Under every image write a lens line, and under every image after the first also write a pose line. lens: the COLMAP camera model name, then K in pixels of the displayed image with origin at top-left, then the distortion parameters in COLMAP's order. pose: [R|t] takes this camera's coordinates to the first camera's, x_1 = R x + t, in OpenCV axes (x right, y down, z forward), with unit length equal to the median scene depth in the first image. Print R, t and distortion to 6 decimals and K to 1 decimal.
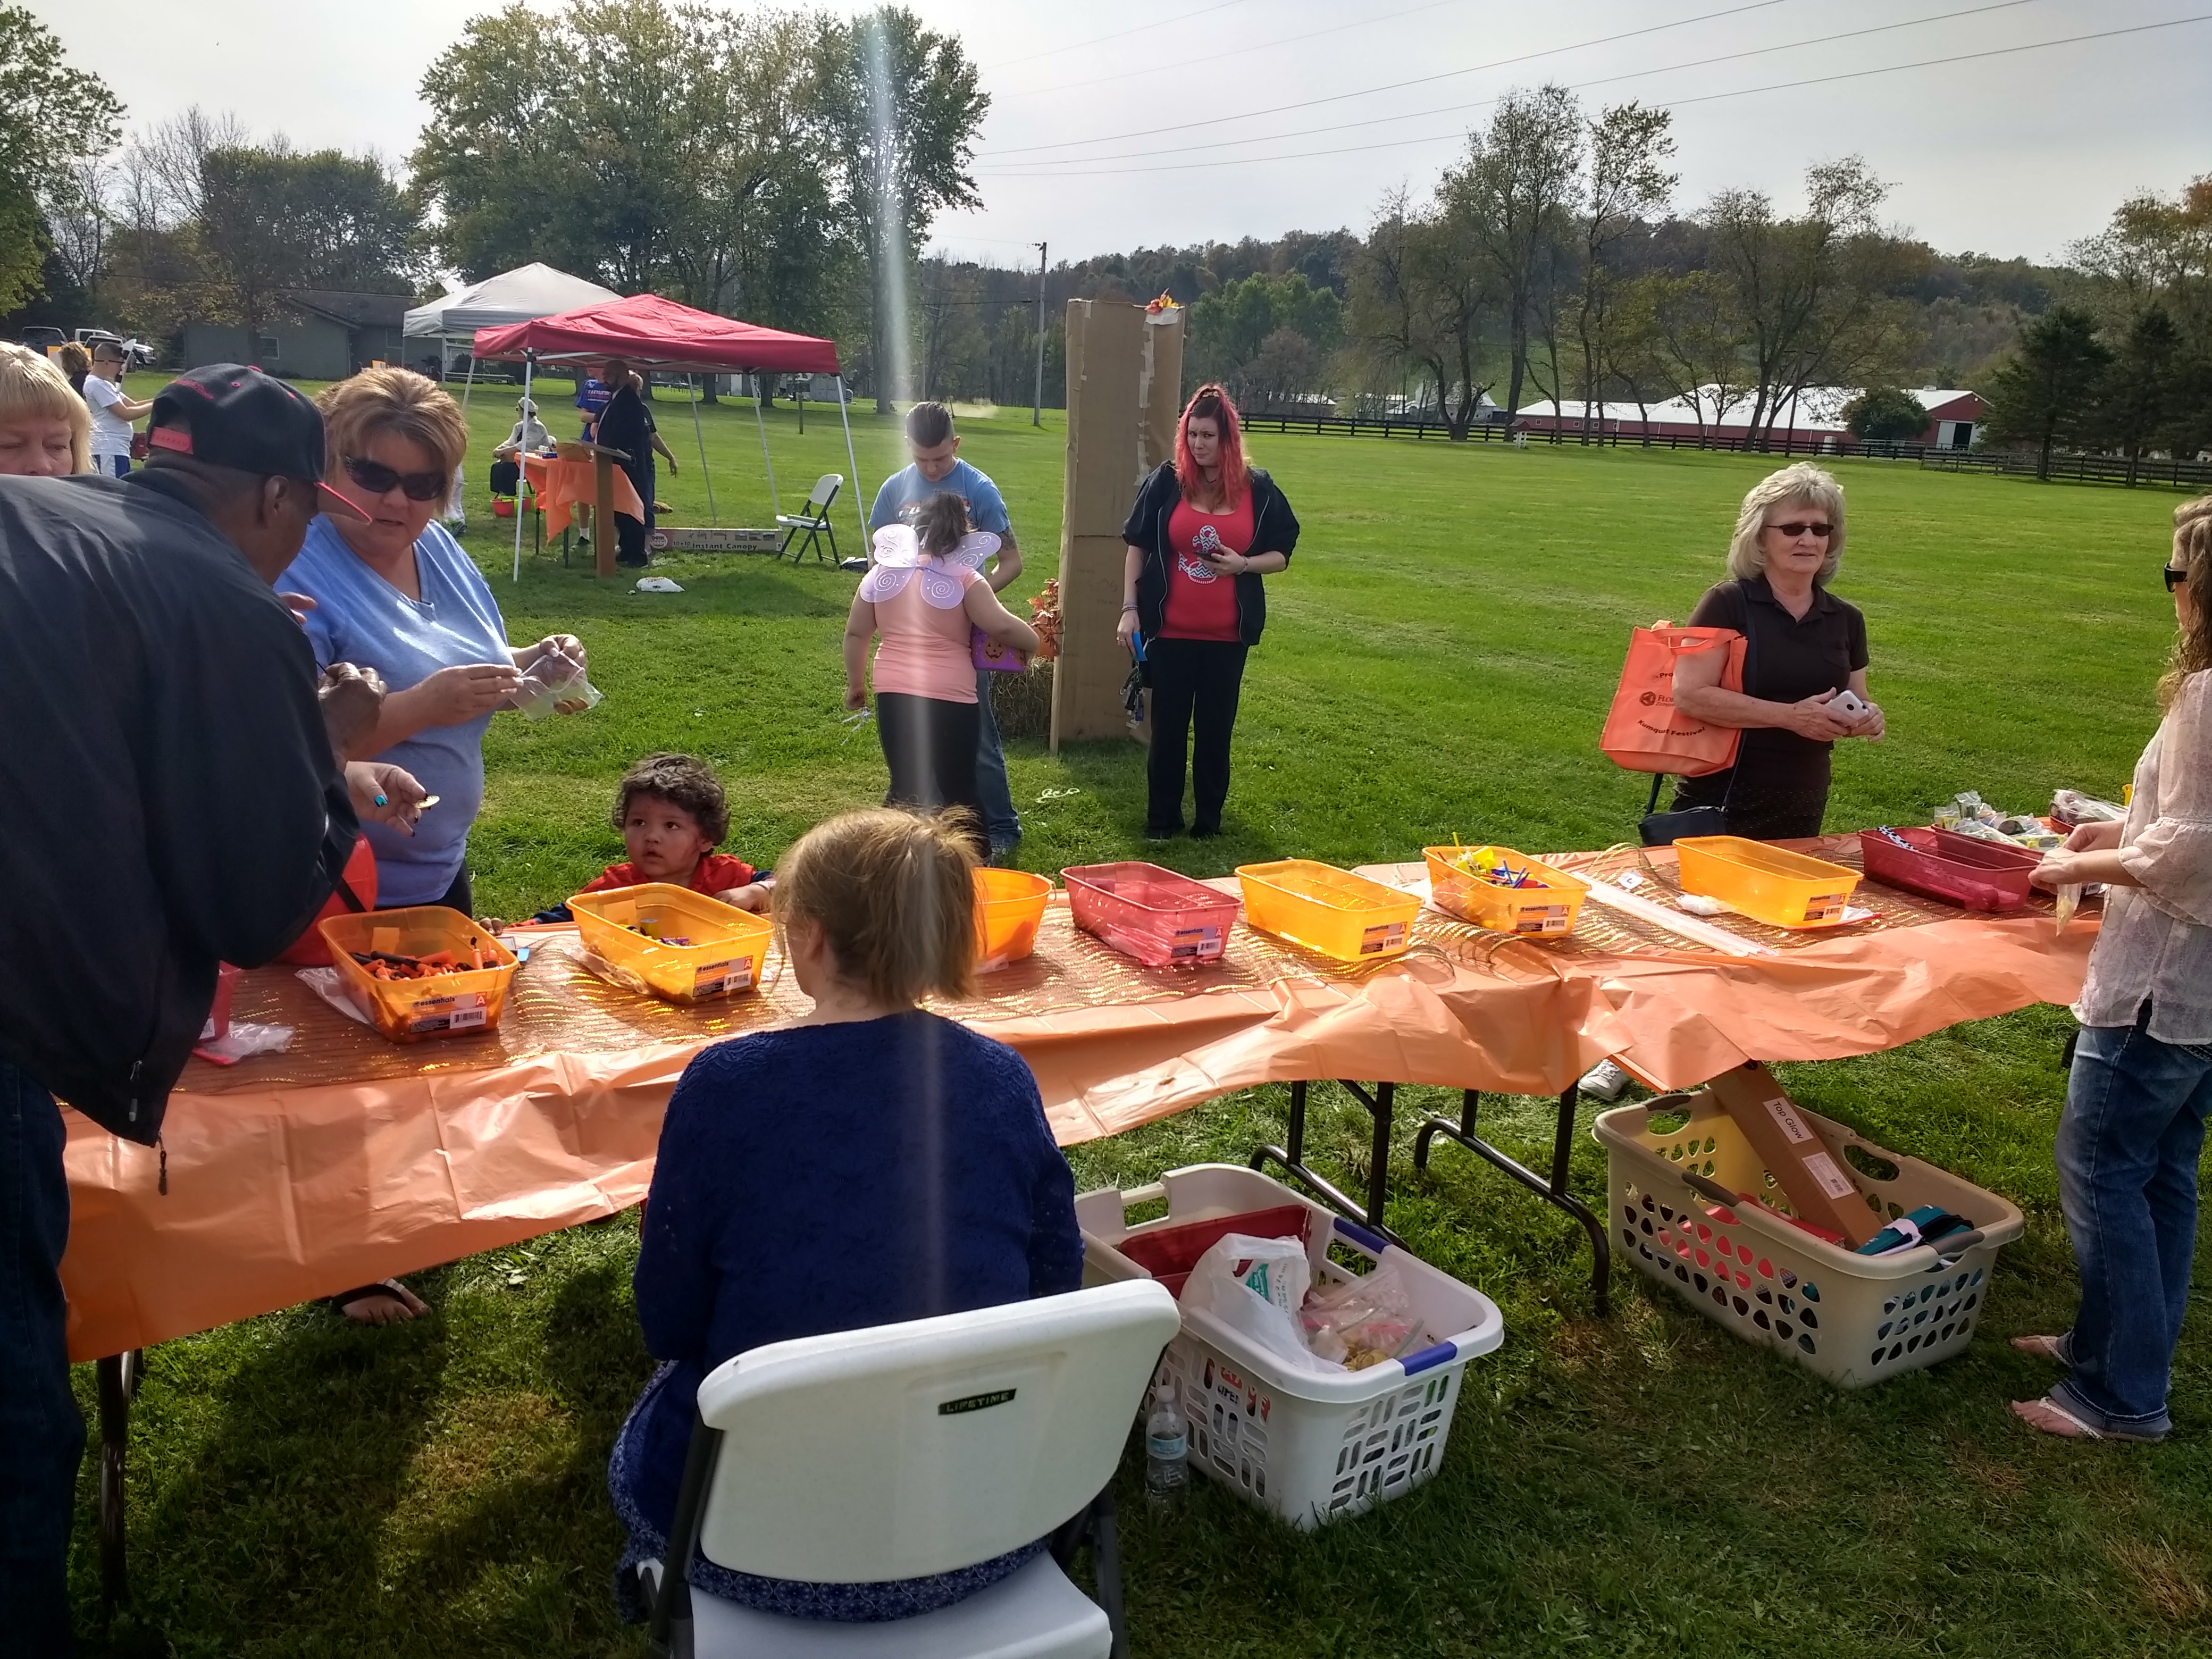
lens RADIAL K [[1742.9, 0, 1094.5], [0, 1742.9, 832.8], [0, 0, 1]] dist [0.111625, -0.169481]
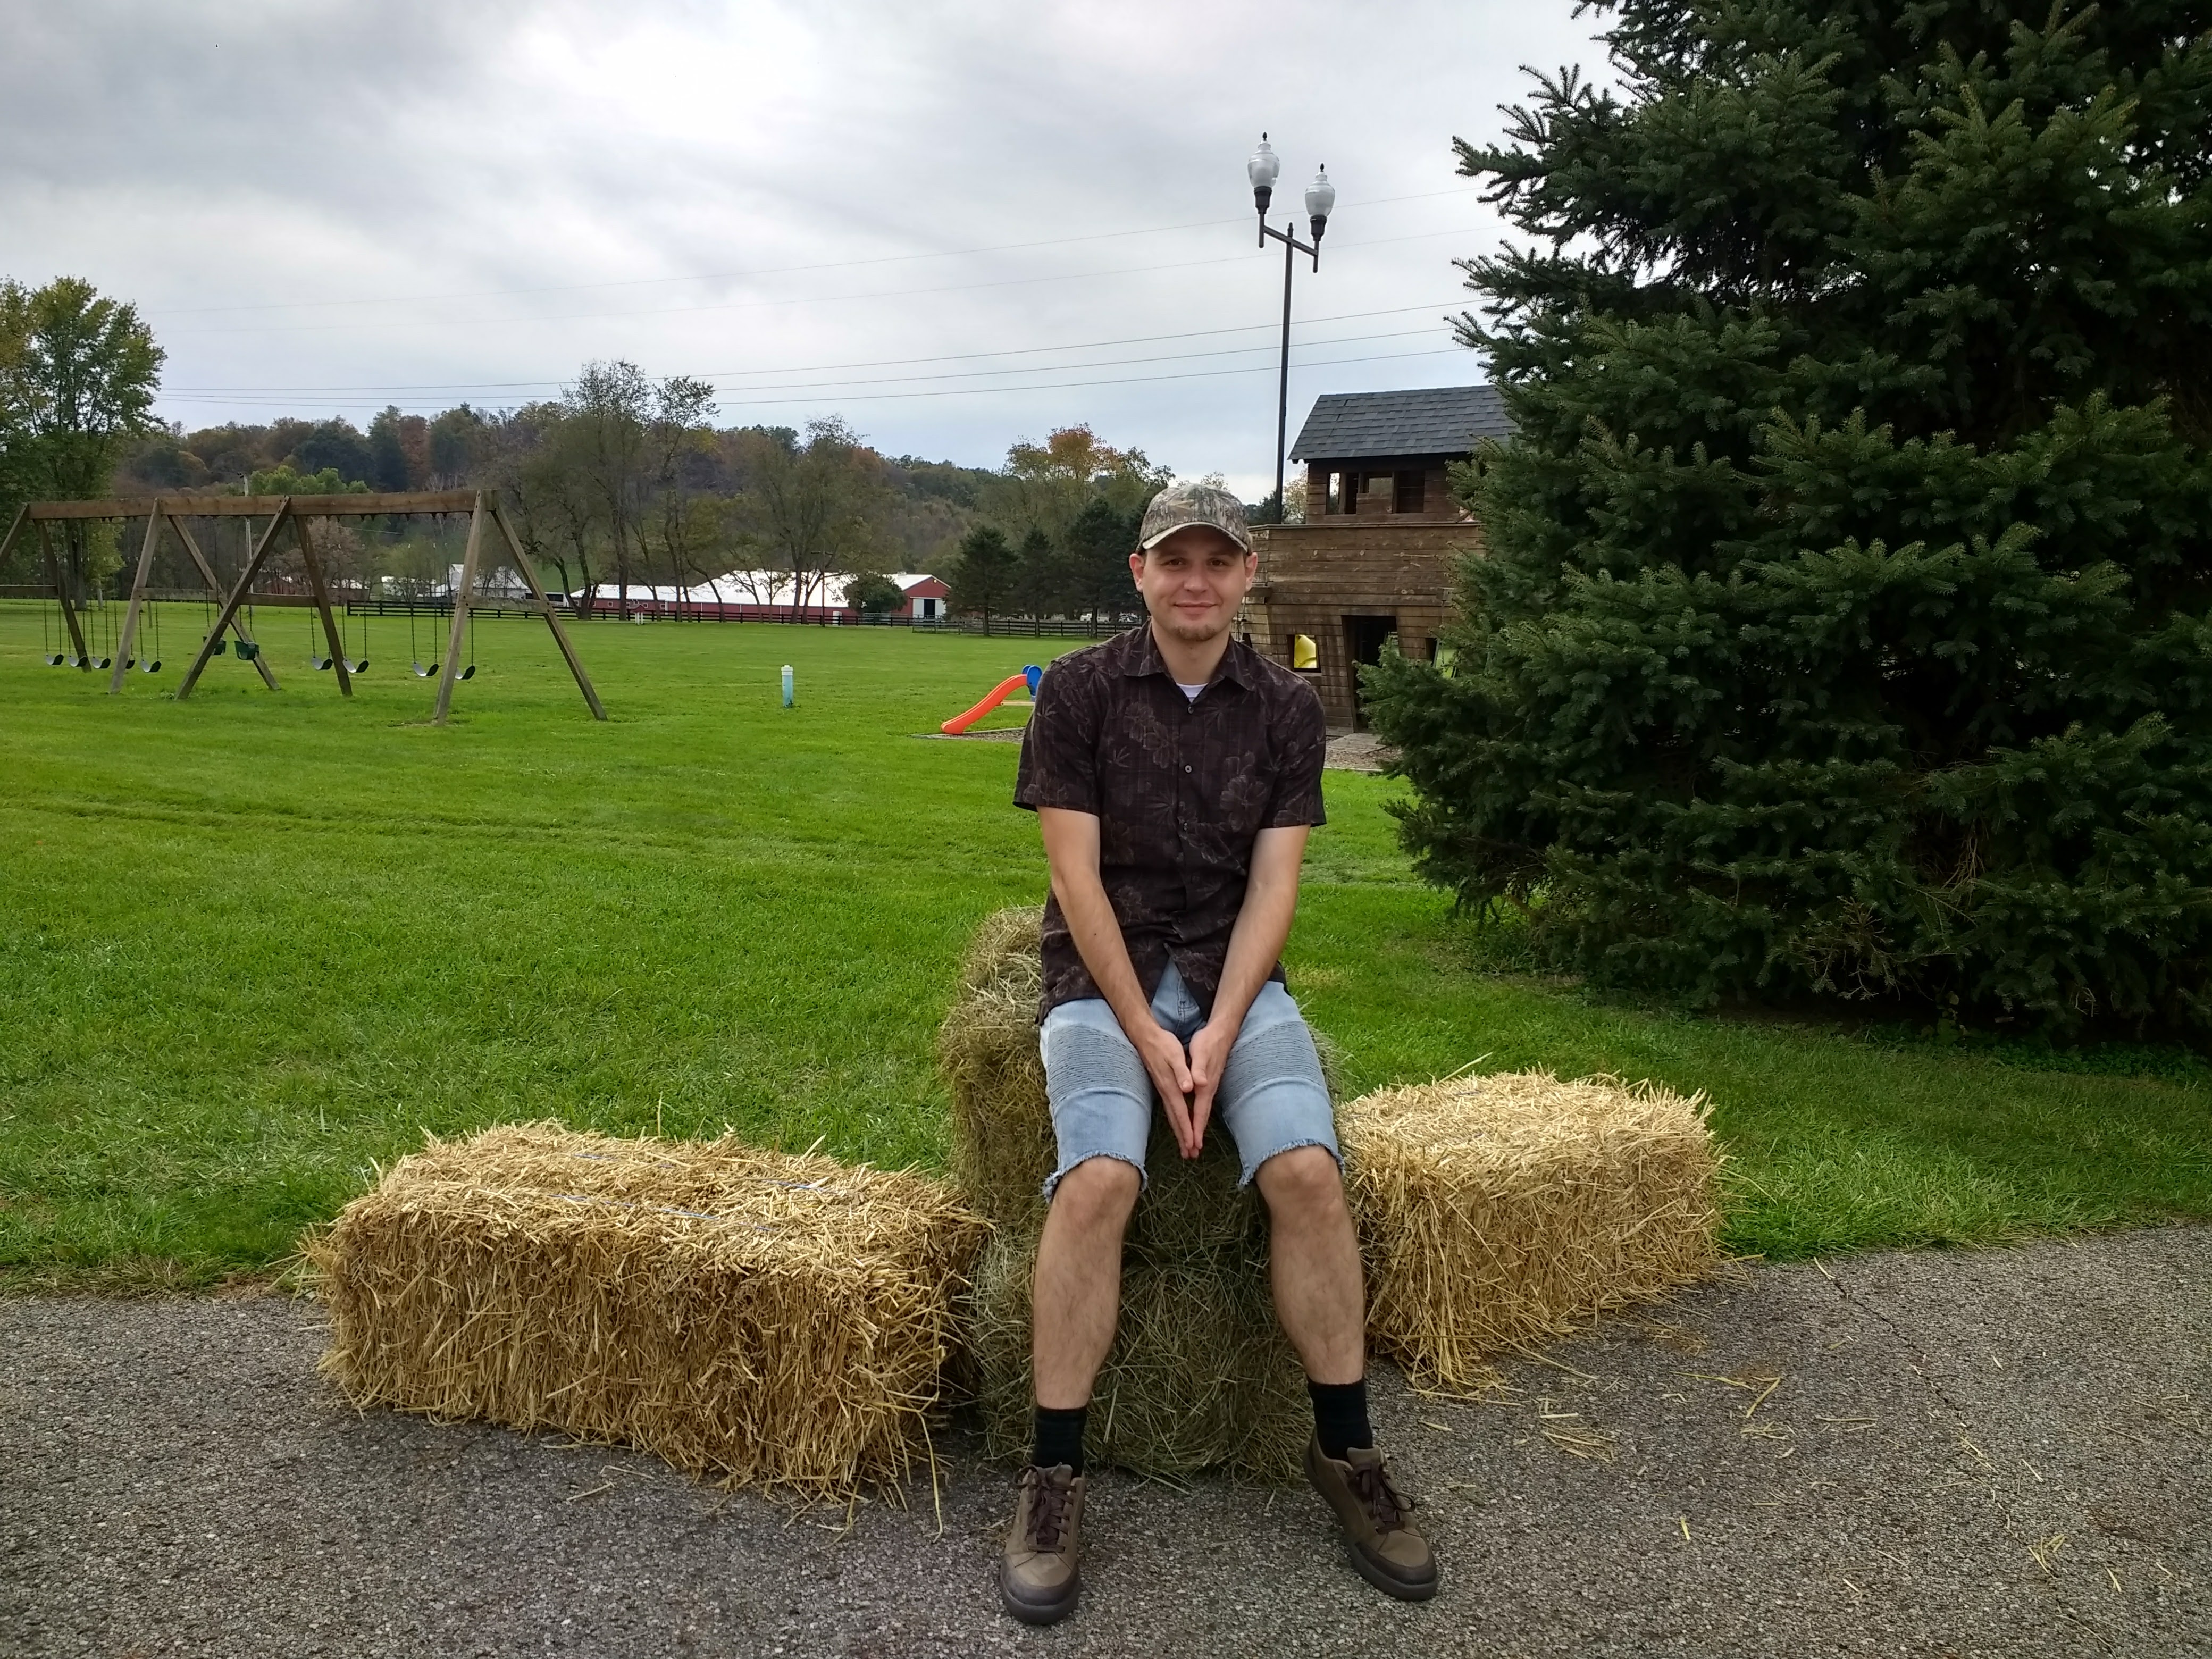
lens RADIAL K [[1742.9, 0, 1094.5], [0, 1742.9, 832.8], [0, 0, 1]] dist [0.111625, -0.169481]
pose [[0.855688, -0.095542, 0.508596, -0.132841], [0.144807, 0.987754, -0.058078, 0.054894], [-0.496819, 0.123345, 0.859044, -0.250608]]
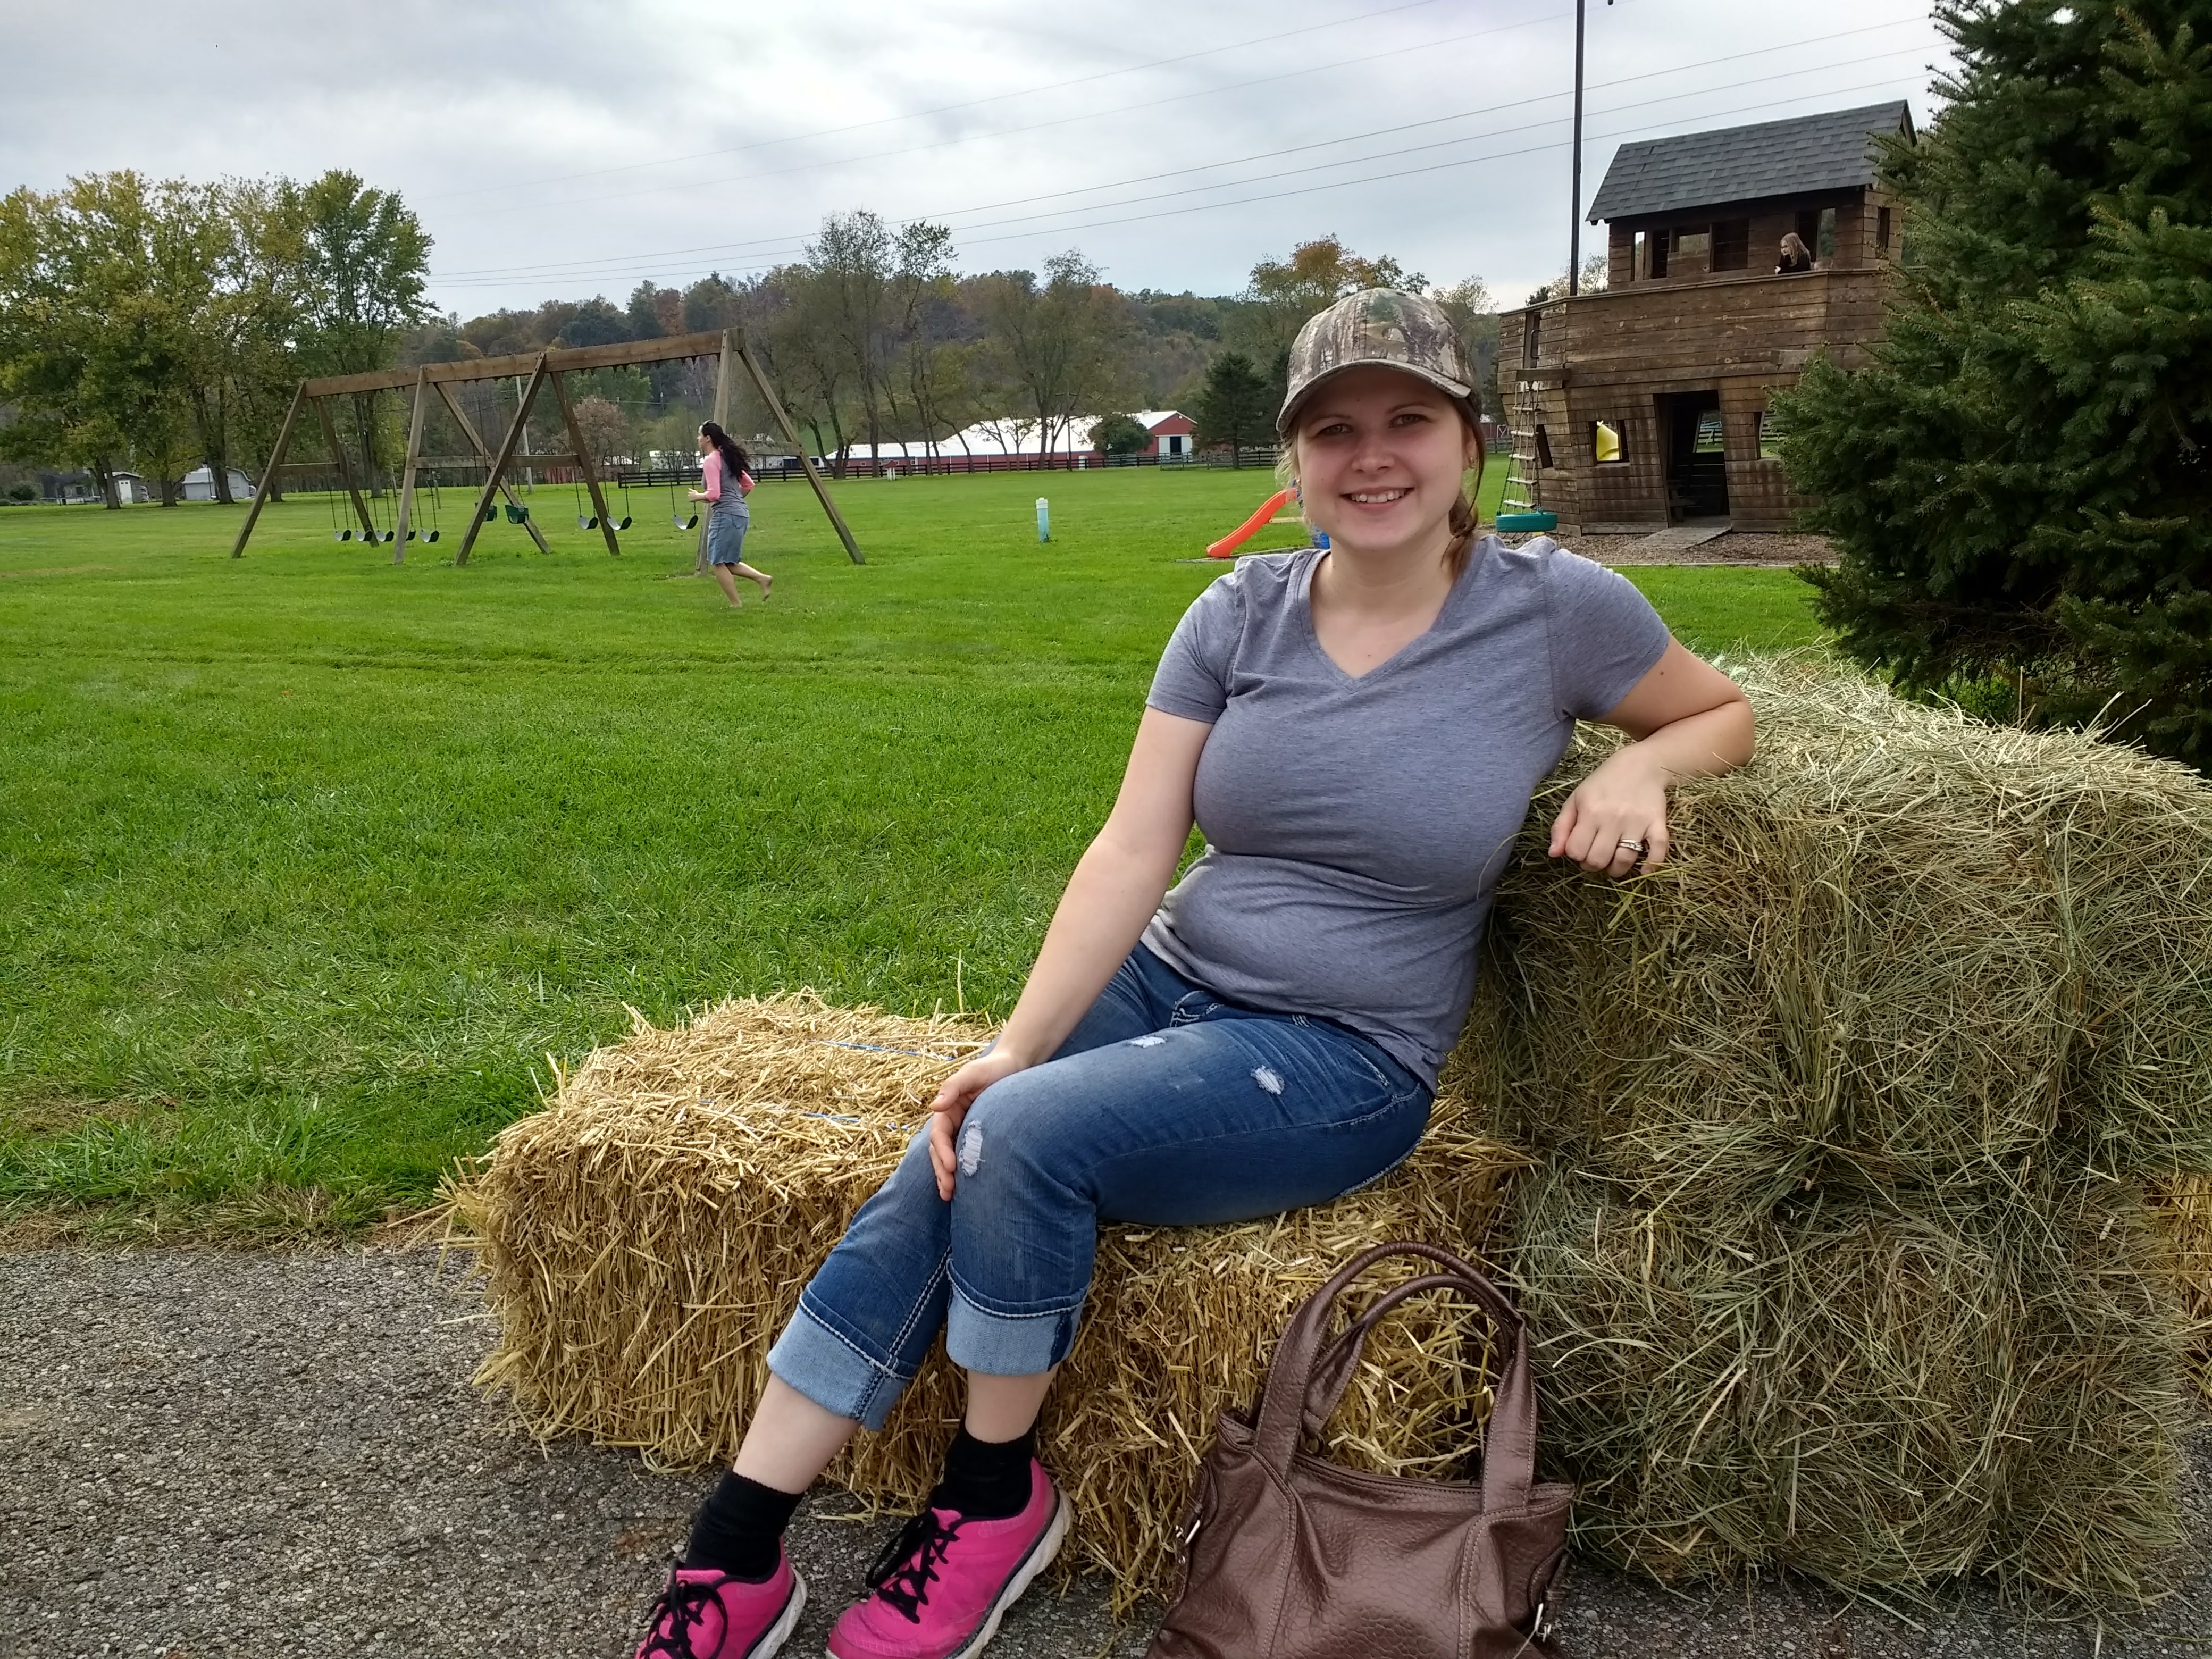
lens RADIAL K [[1742.9, 0, 1094.5], [0, 1742.9, 832.8], [0, 0, 1]] dist [0.111625, -0.169481]
pose [[0.914838, -0.170296, 0.366157, -0.130164], [0.180381, 0.983573, 0.006771, 0.055283], [-0.361296, 0.059853, 0.930528, -0.240393]]
